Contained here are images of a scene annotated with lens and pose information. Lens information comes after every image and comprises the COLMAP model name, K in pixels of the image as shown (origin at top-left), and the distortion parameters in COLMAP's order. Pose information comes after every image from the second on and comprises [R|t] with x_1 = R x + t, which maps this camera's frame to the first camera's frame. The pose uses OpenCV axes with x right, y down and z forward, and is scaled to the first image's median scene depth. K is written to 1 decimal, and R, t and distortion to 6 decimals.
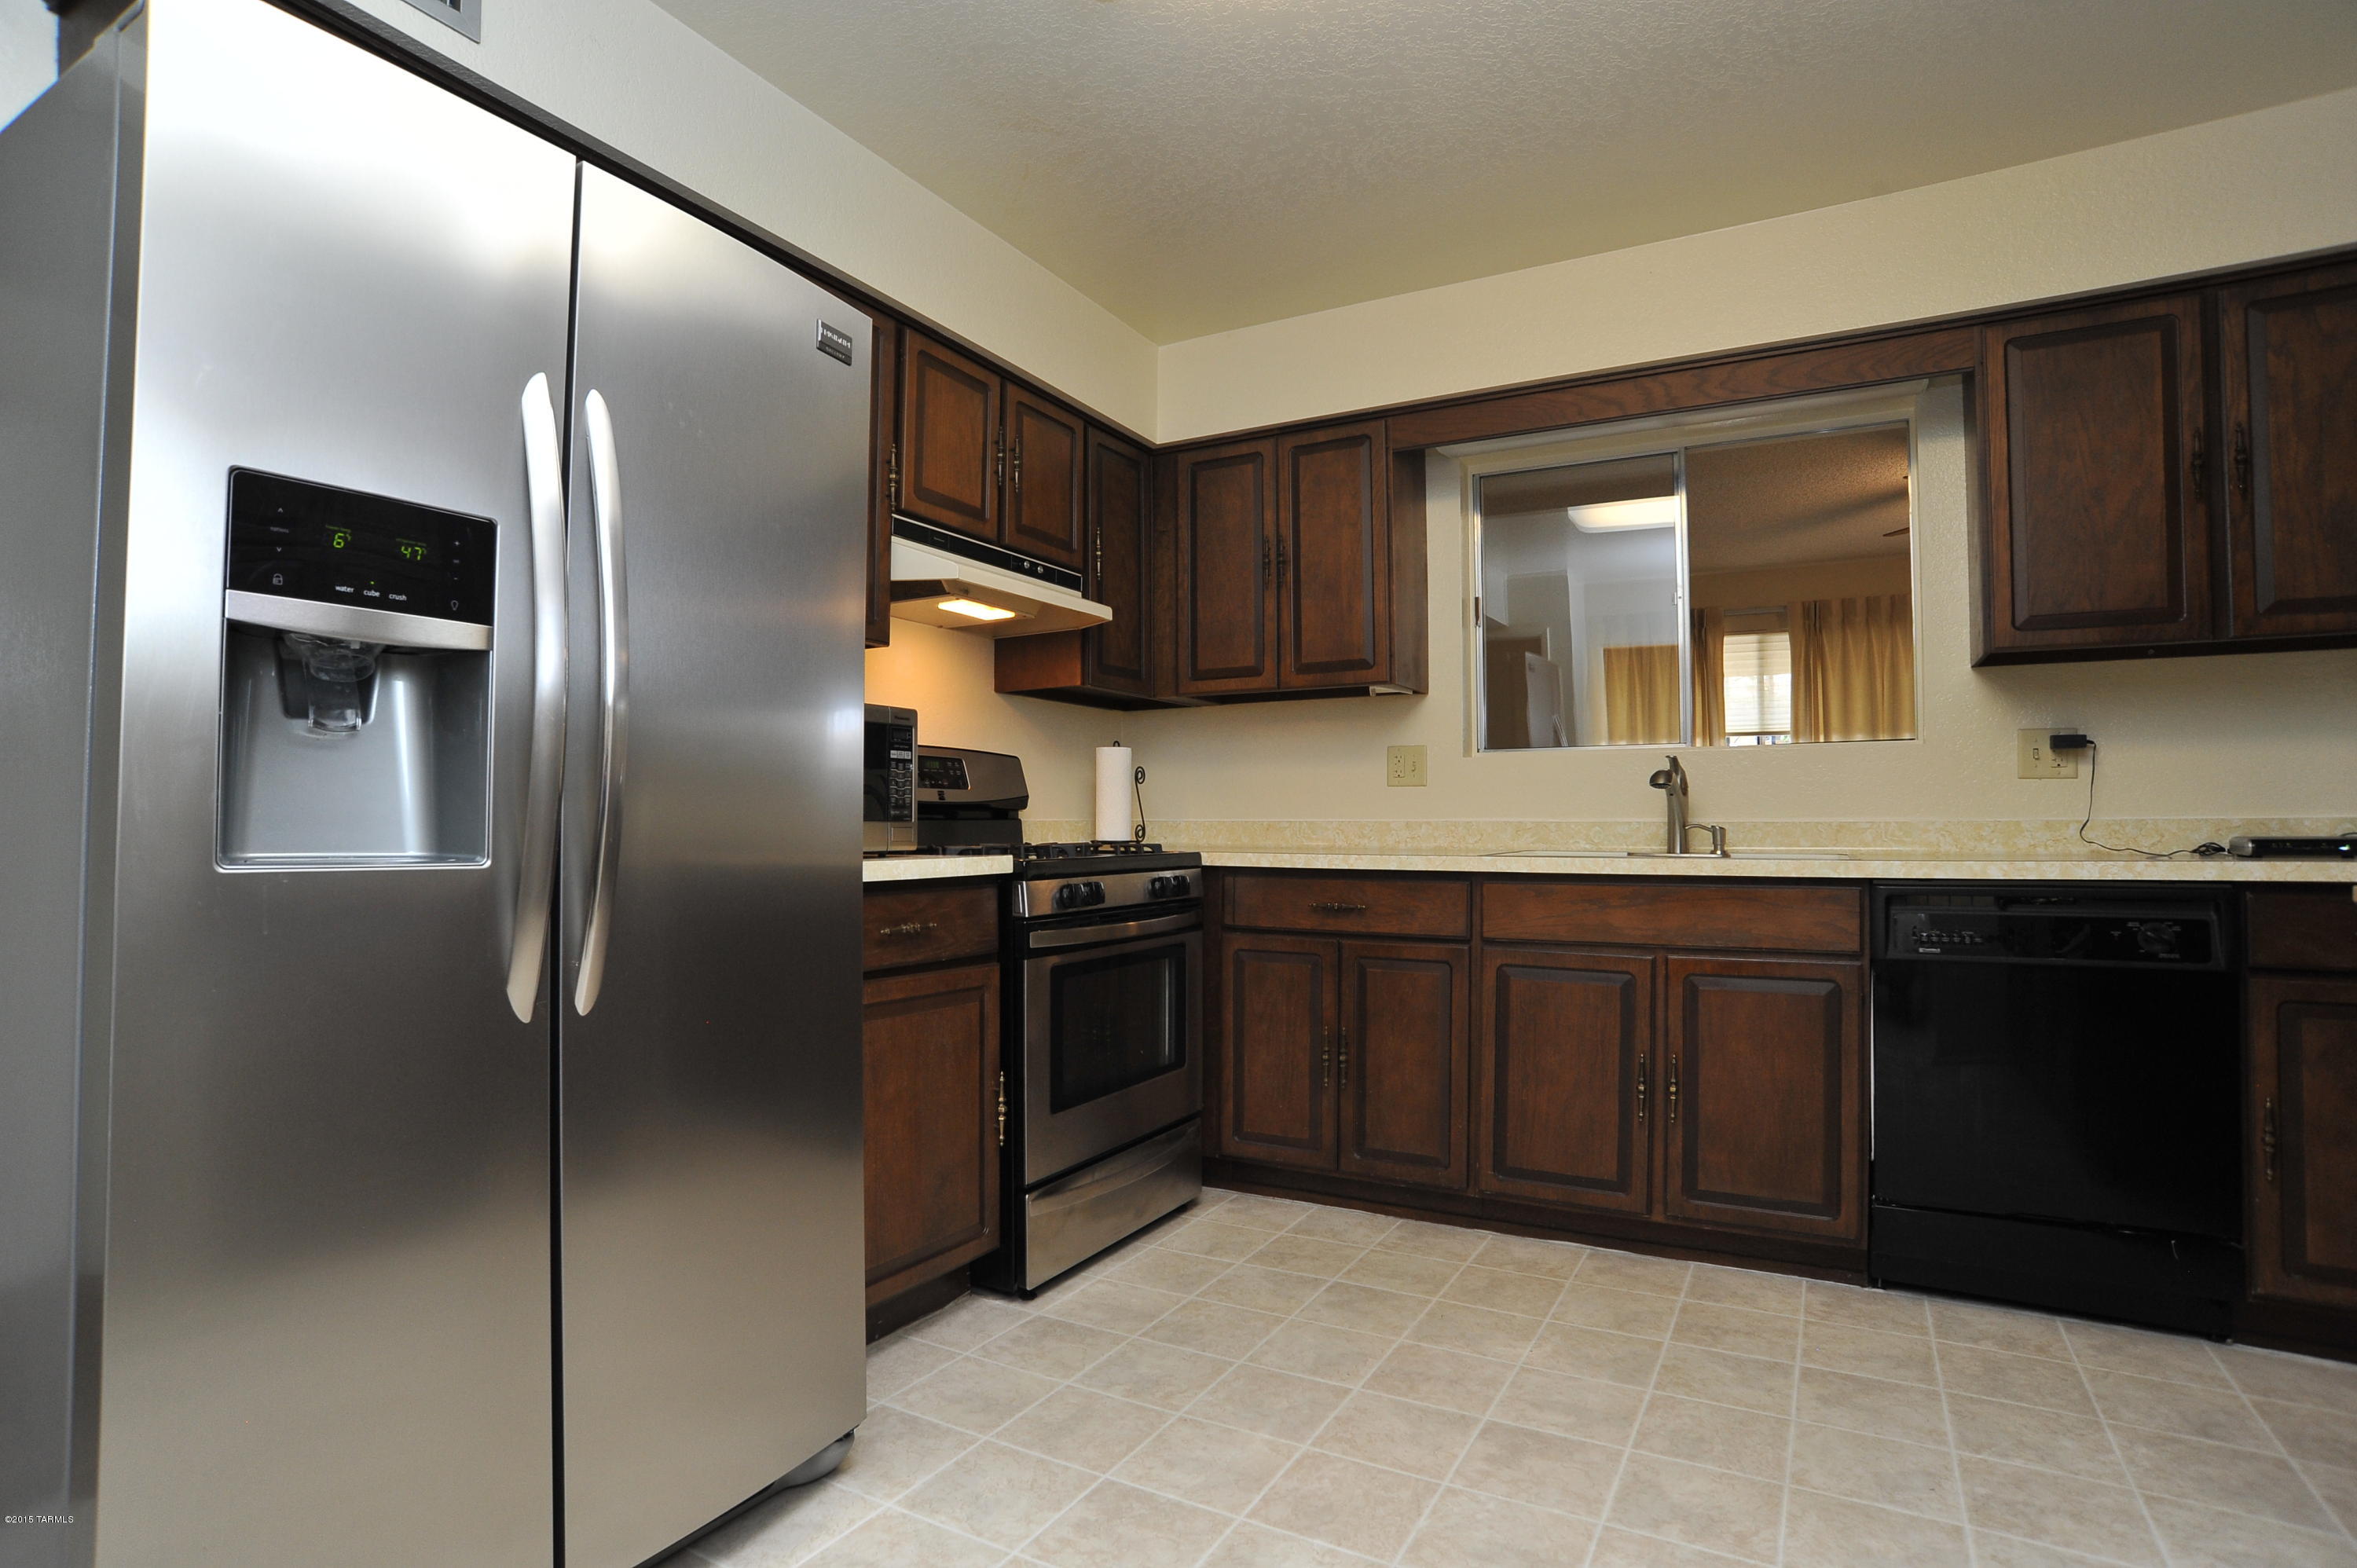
lens RADIAL K [[1222.1, 0, 1177.6], [0, 1222.1, 789.6], [0, 0, 1]] dist [-0.041781, 0.013950]
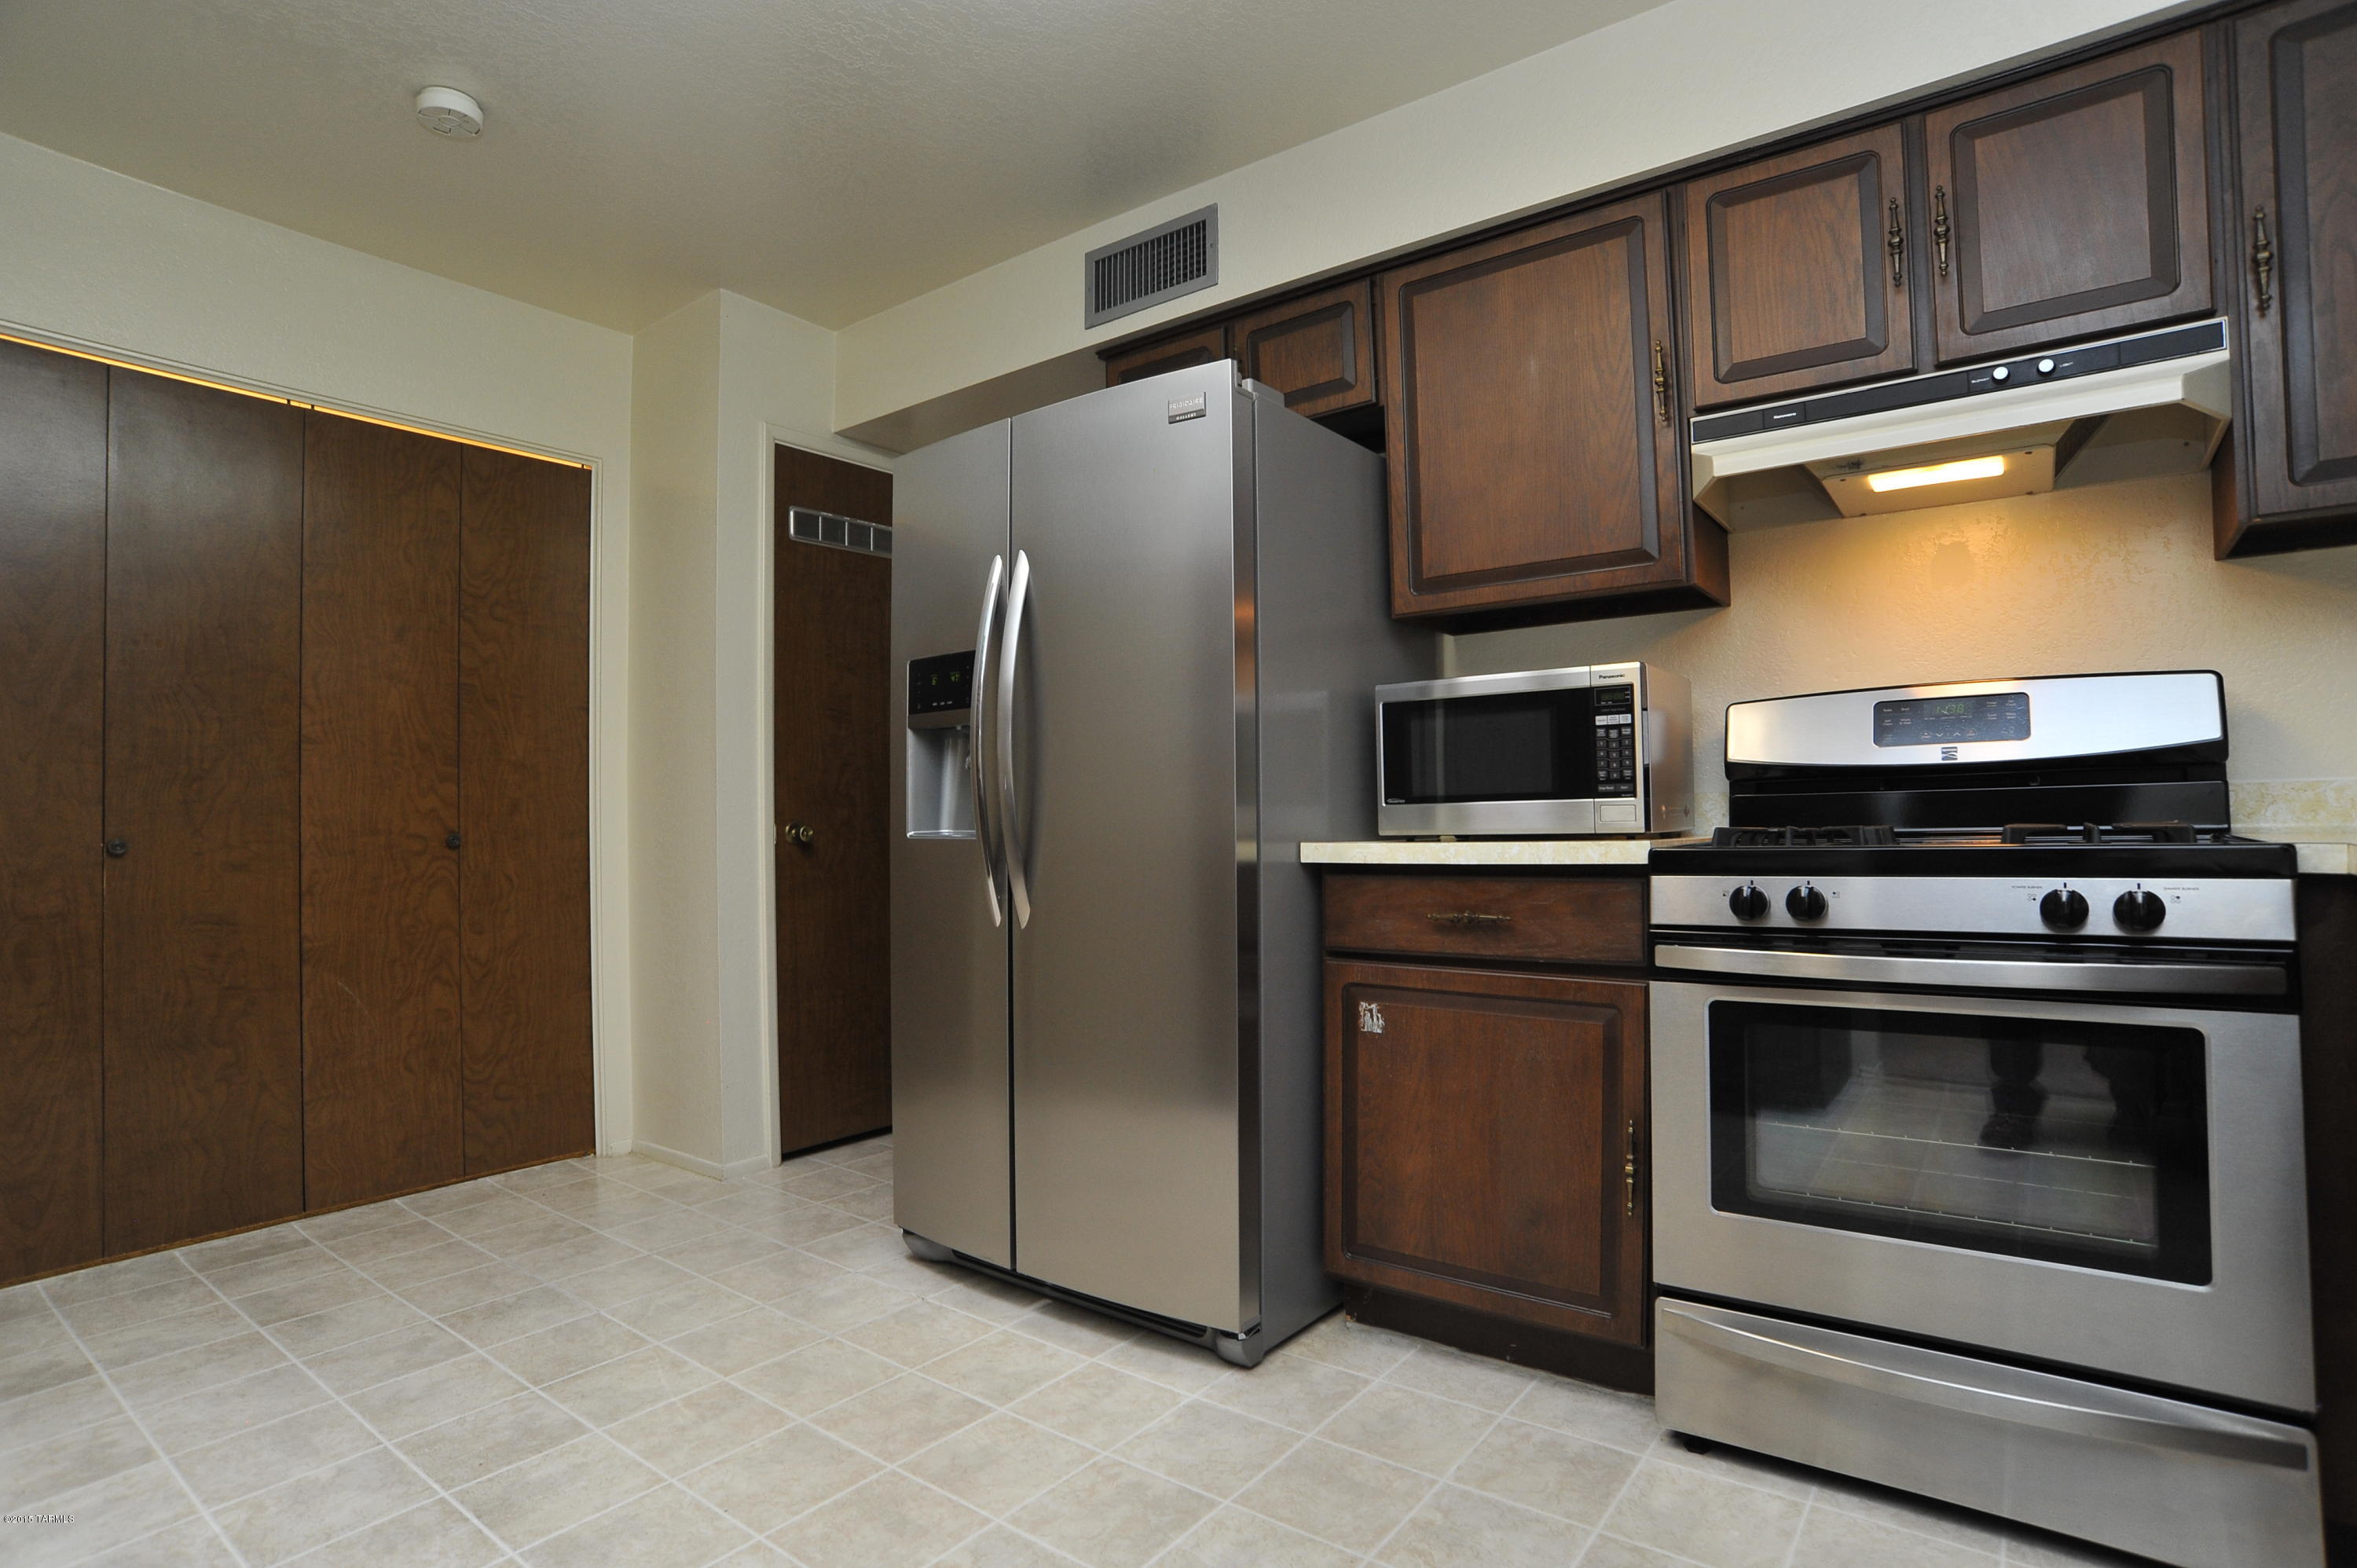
lens RADIAL K [[1222.1, 0, 1177.0], [0, 1222.1, 762.3], [0, 0, 1]] dist [-0.041781, 0.013950]
pose [[-0.141249, -0.041140, -0.989119, 0.683255], [0.049843, 0.997573, -0.048609, 0.028417], [0.988719, -0.056167, -0.138856, 0.855412]]
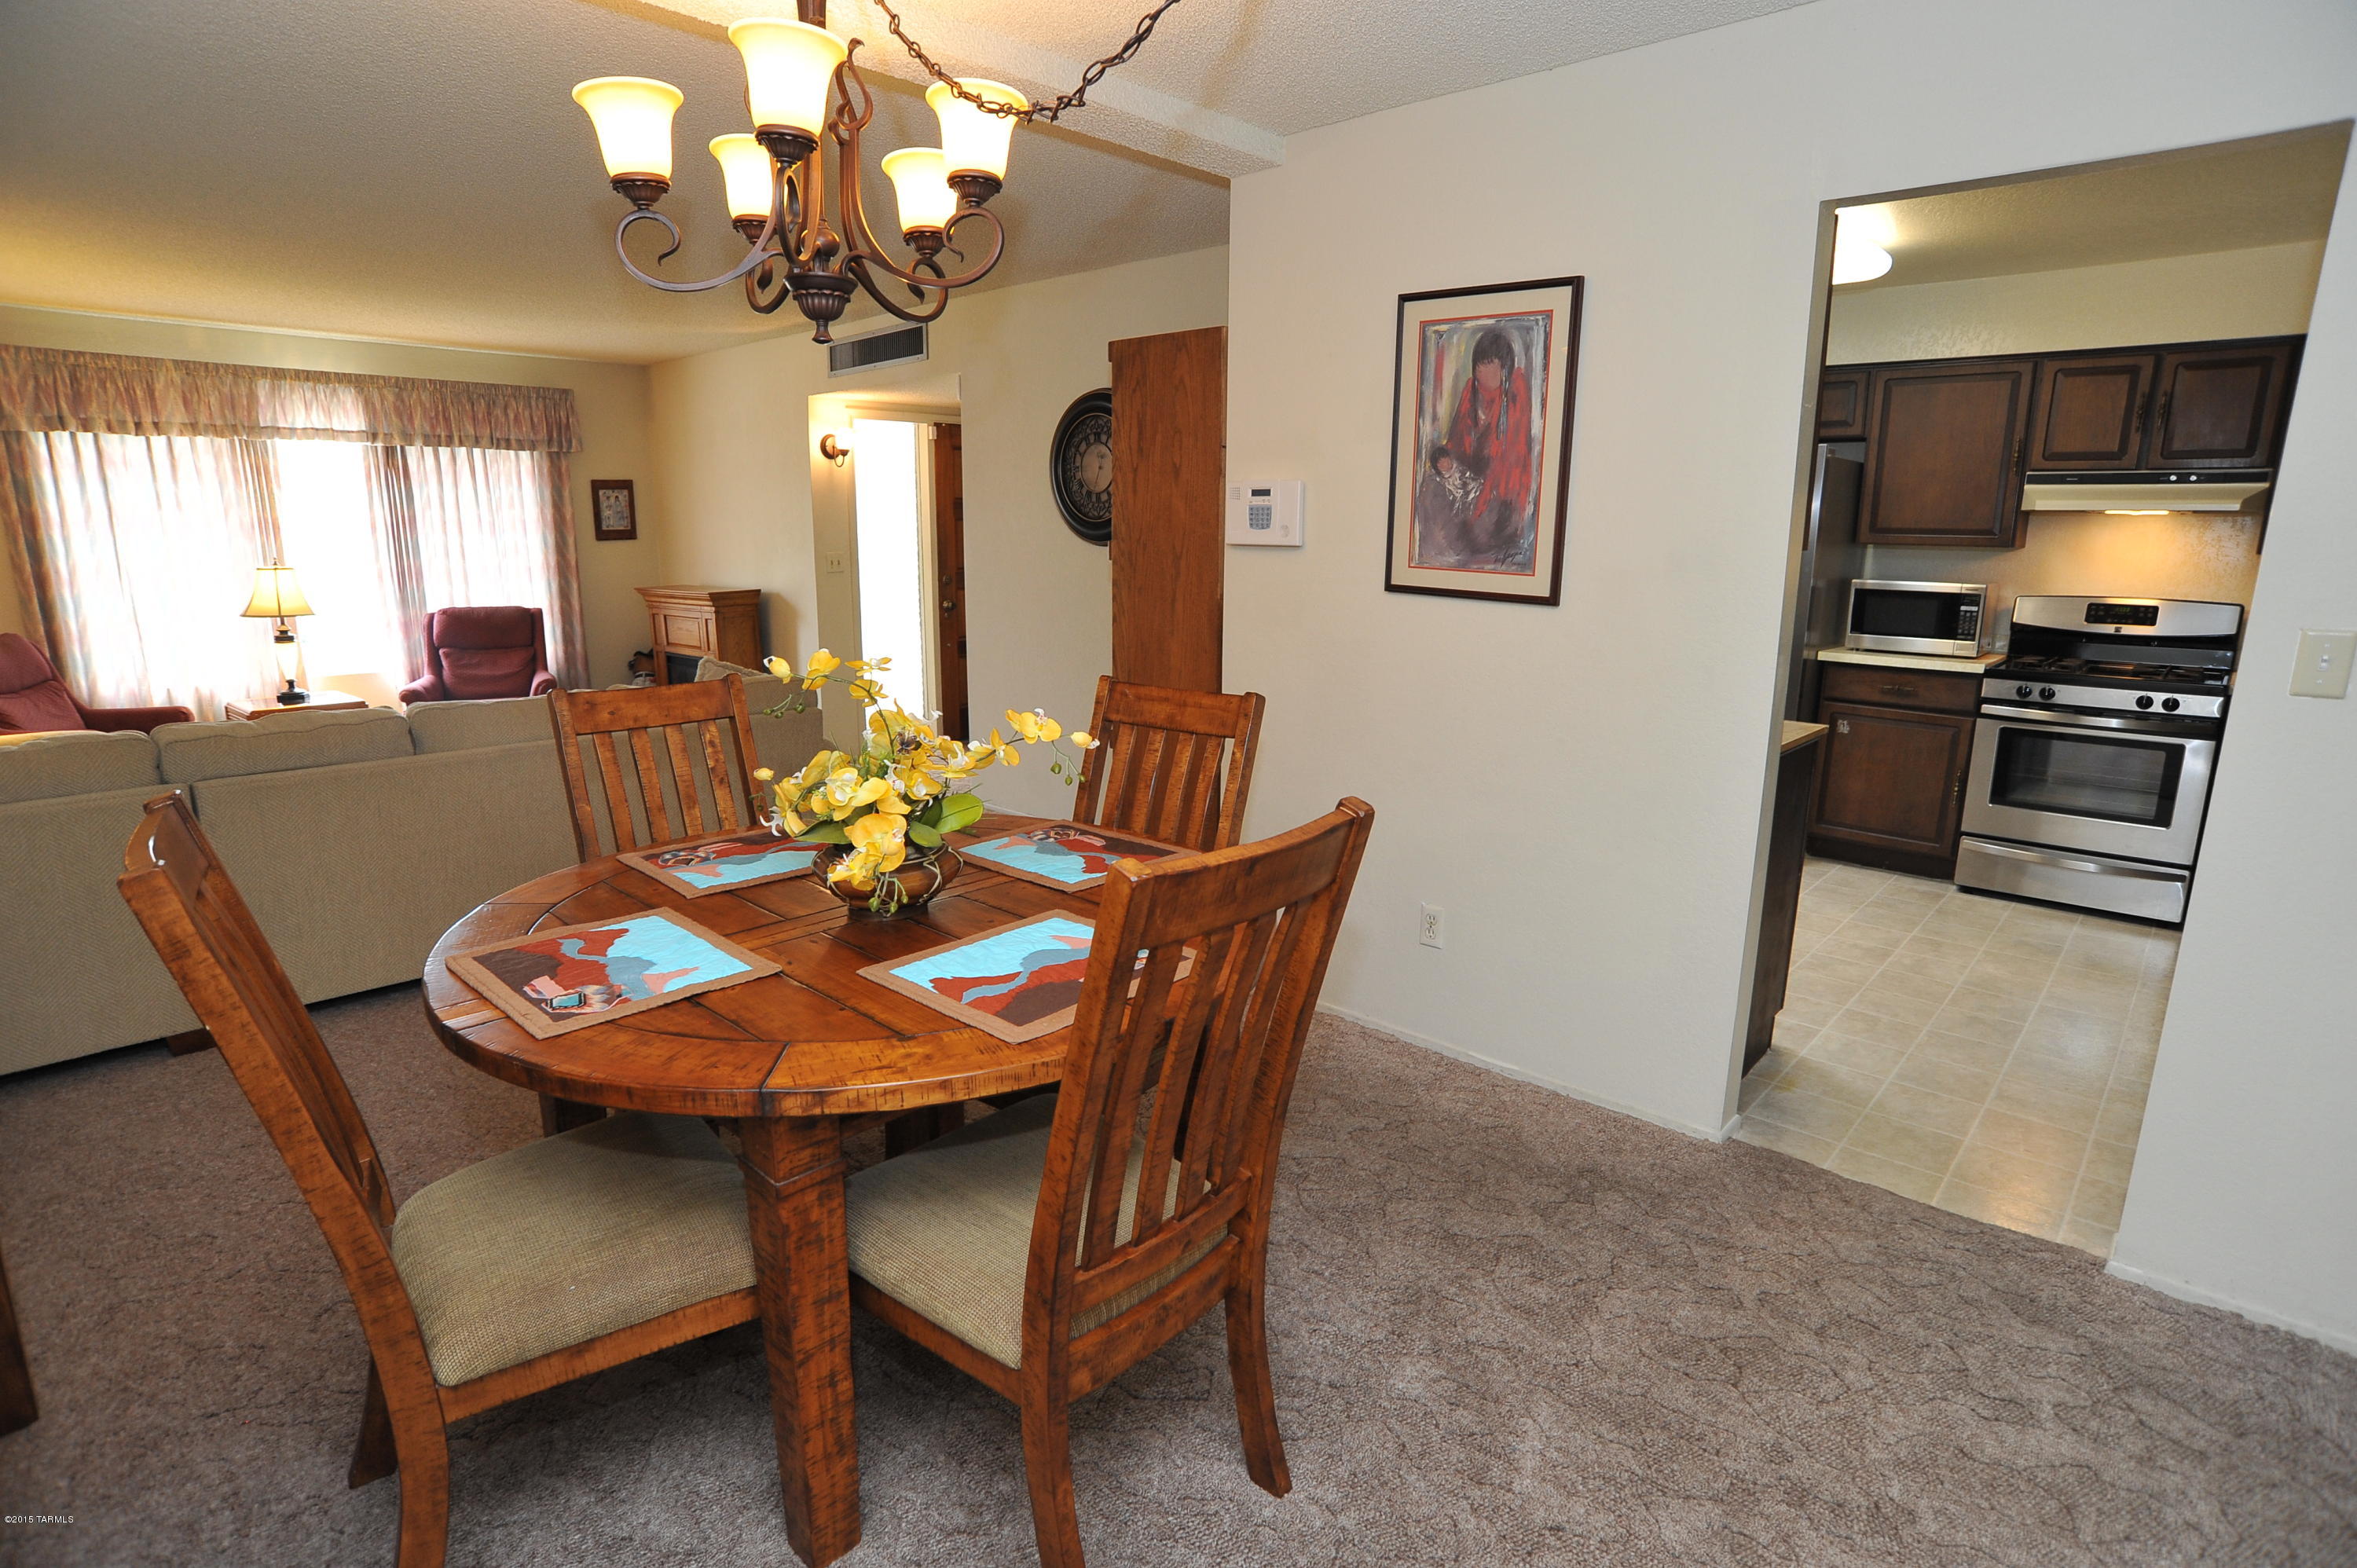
lens RADIAL K [[1222.1, 0, 1191.7], [0, 1222.1, 762.8], [0, 0, 1]] dist [-0.041781, 0.013950]
pose [[-0.237811, 0.175596, -0.955307, 2.077936], [0.010630, 0.983935, 0.178212, -0.149275], [0.971253, 0.032226, -0.235857, 0.254605]]
